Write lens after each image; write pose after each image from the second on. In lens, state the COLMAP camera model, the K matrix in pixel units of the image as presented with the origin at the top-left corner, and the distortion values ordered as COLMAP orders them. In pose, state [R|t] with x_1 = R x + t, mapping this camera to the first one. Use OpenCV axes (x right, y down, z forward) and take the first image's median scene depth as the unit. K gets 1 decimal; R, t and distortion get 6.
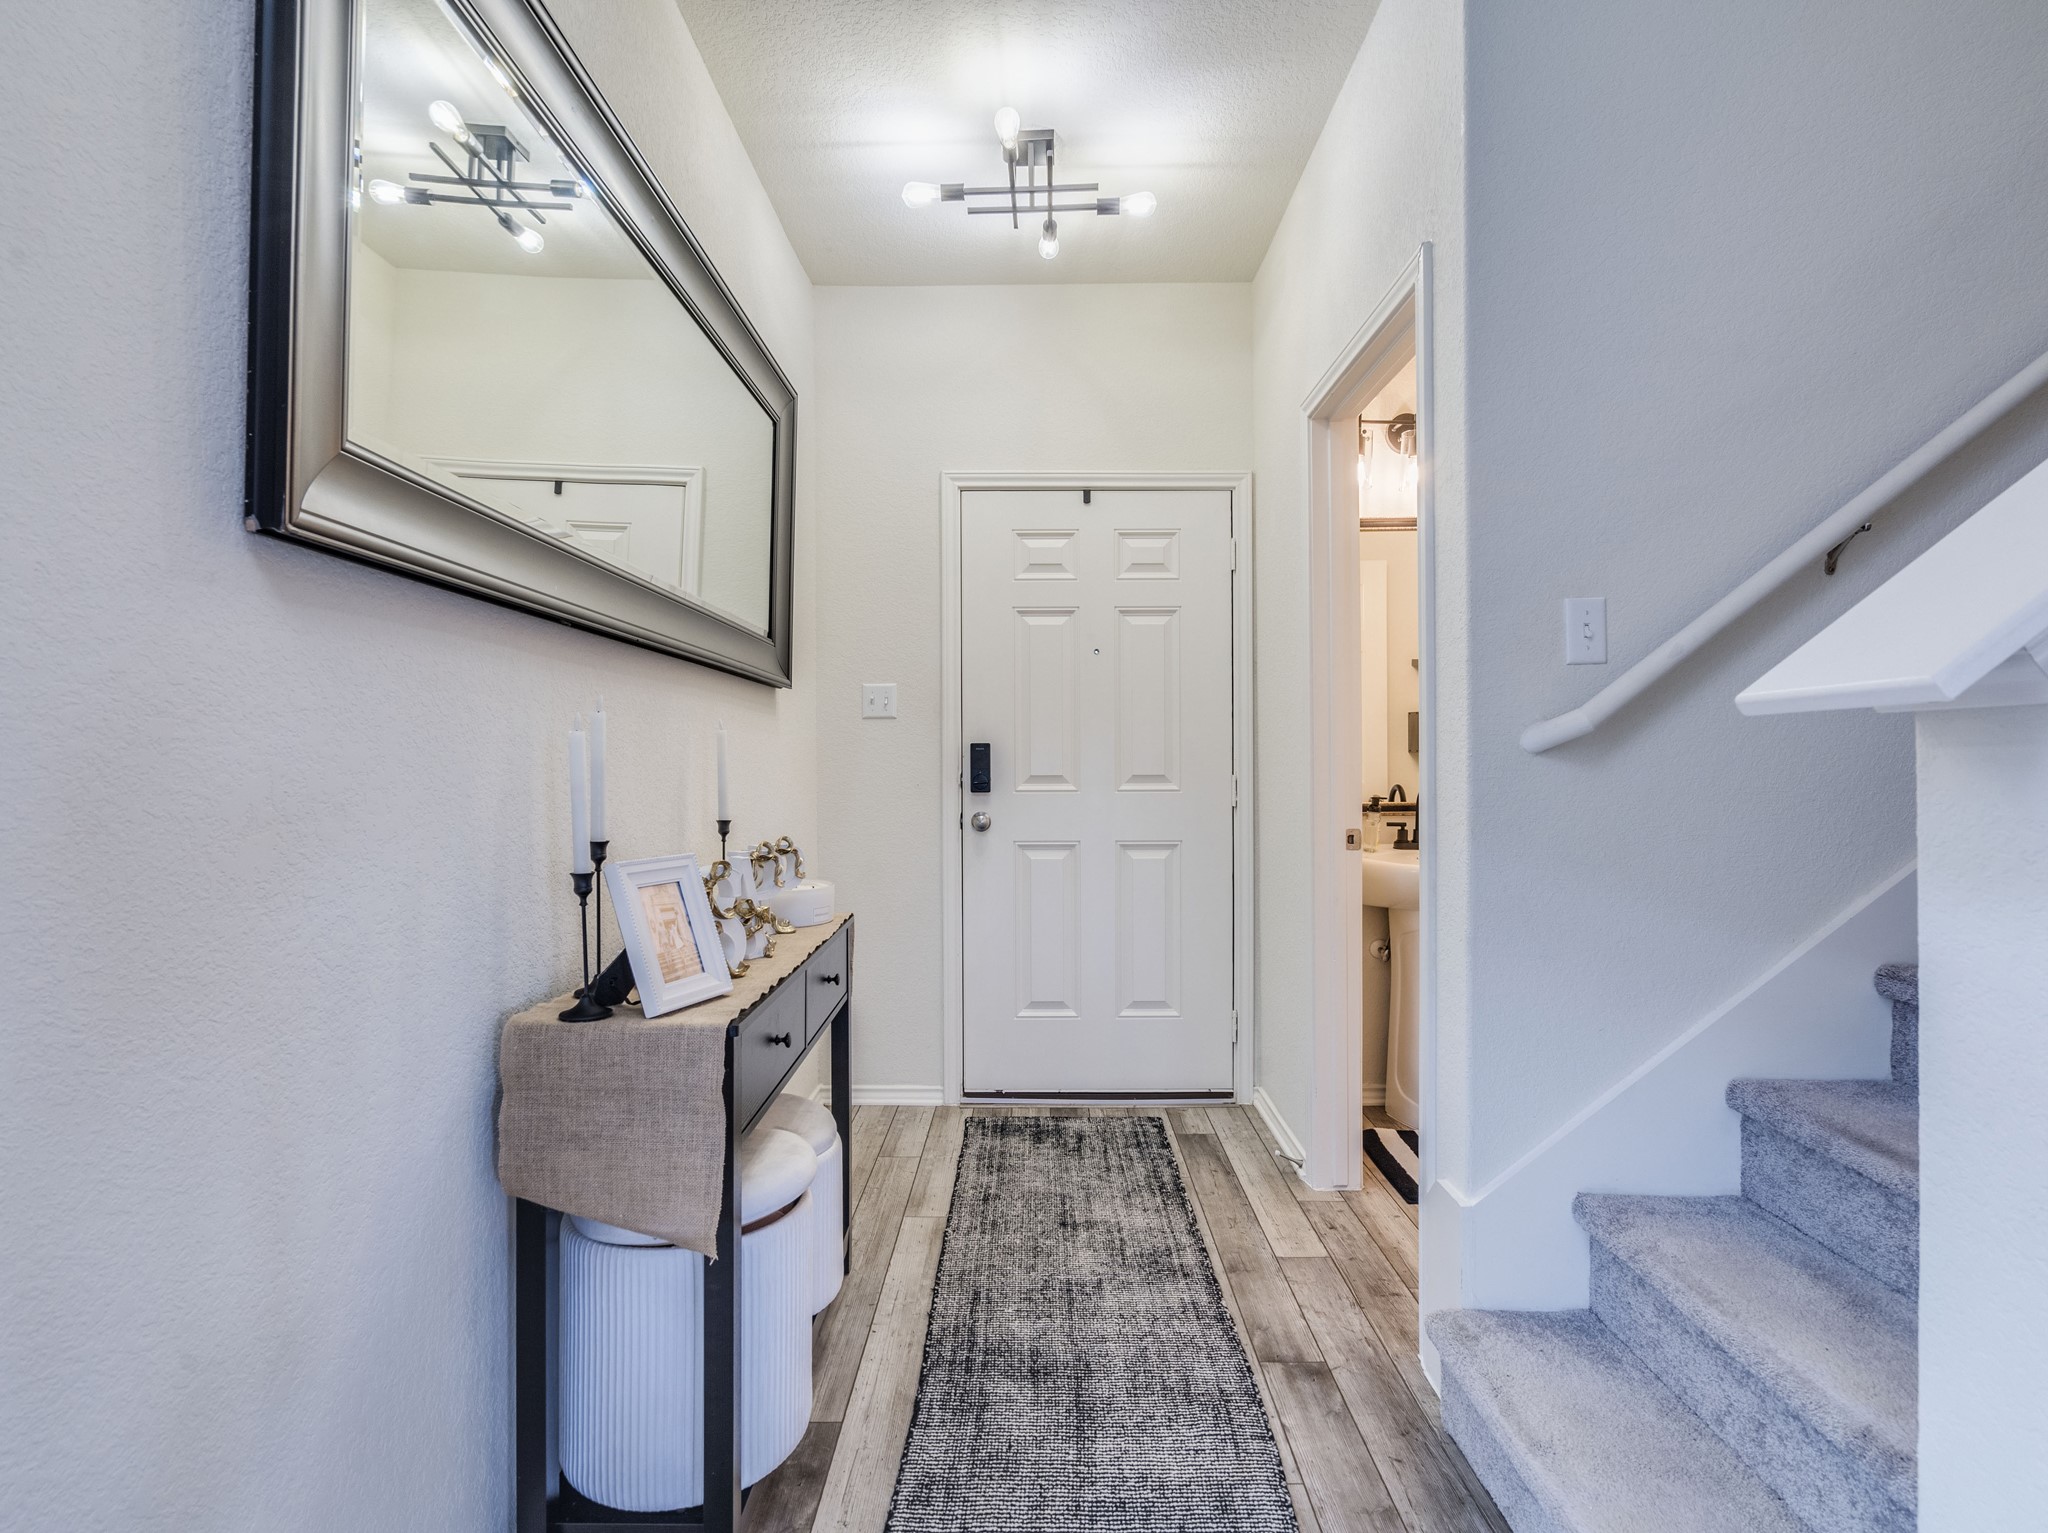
lens RADIAL K [[1057.3, 0, 1024.0], [0, 1057.3, 766.5], [0, 0, 1]] dist [-0.000276, -0.000708]
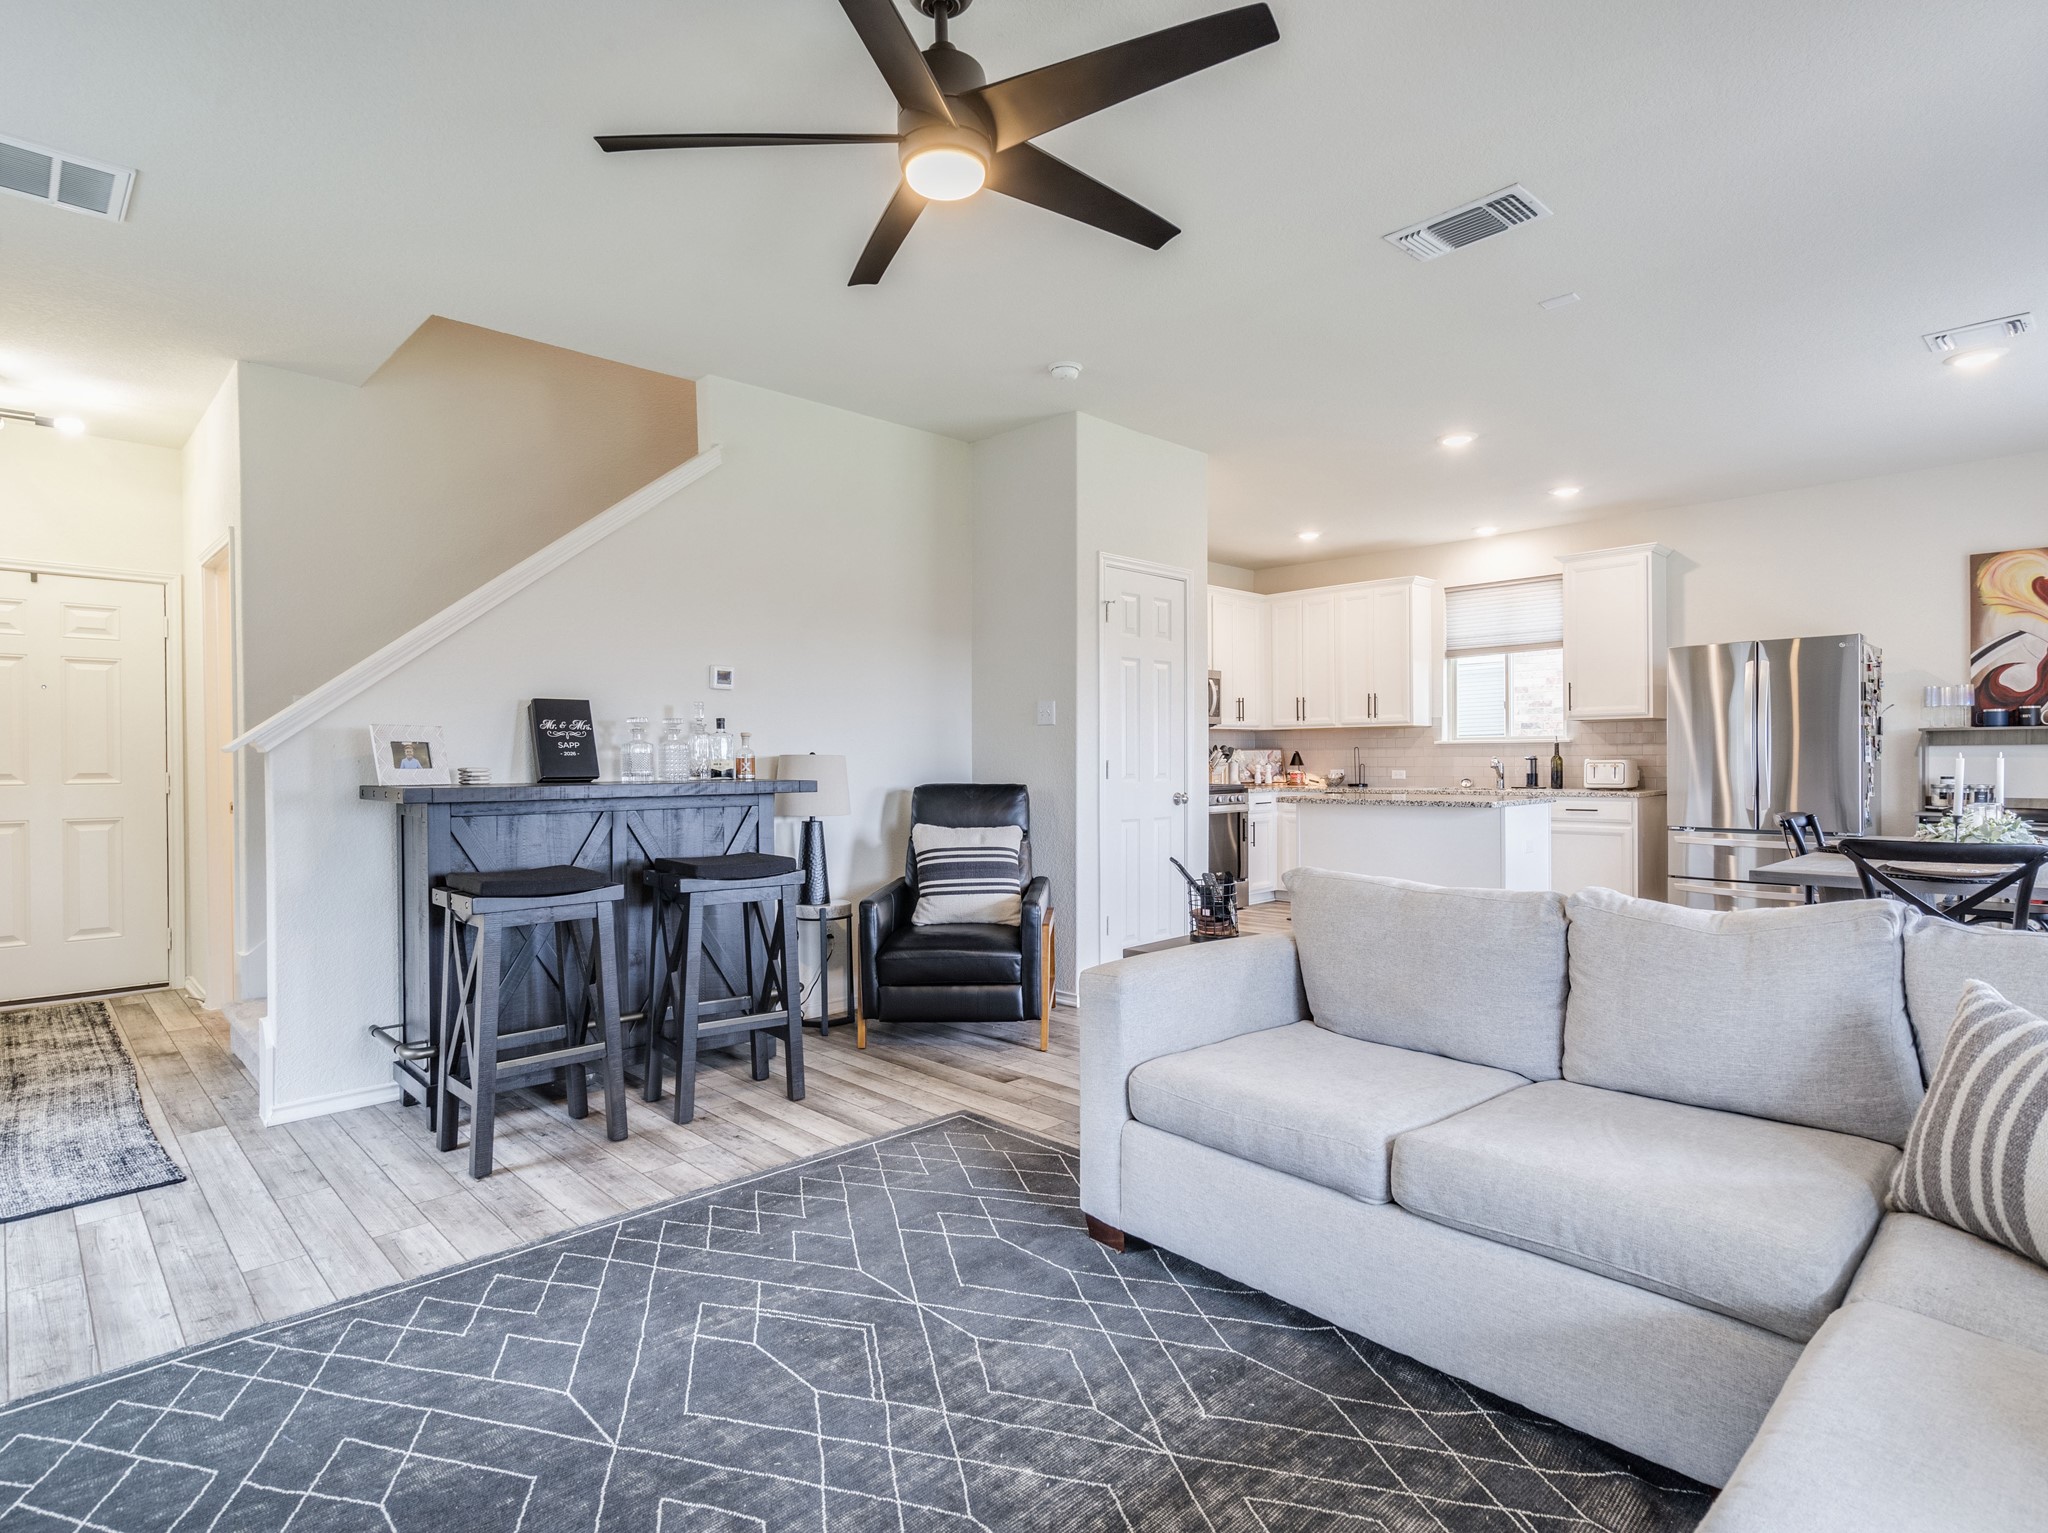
lens RADIAL K [[1057.3, 0, 1024.0], [0, 1057.3, 766.5], [0, 0, 1]] dist [-0.000276, -0.000708]
pose [[0.708927, -0.004920, 0.705265, 0.000091], [0.004871, 0.999986, 0.002079, 0.001662], [-0.705265, 0.001961, 0.708941, -0.941501]]
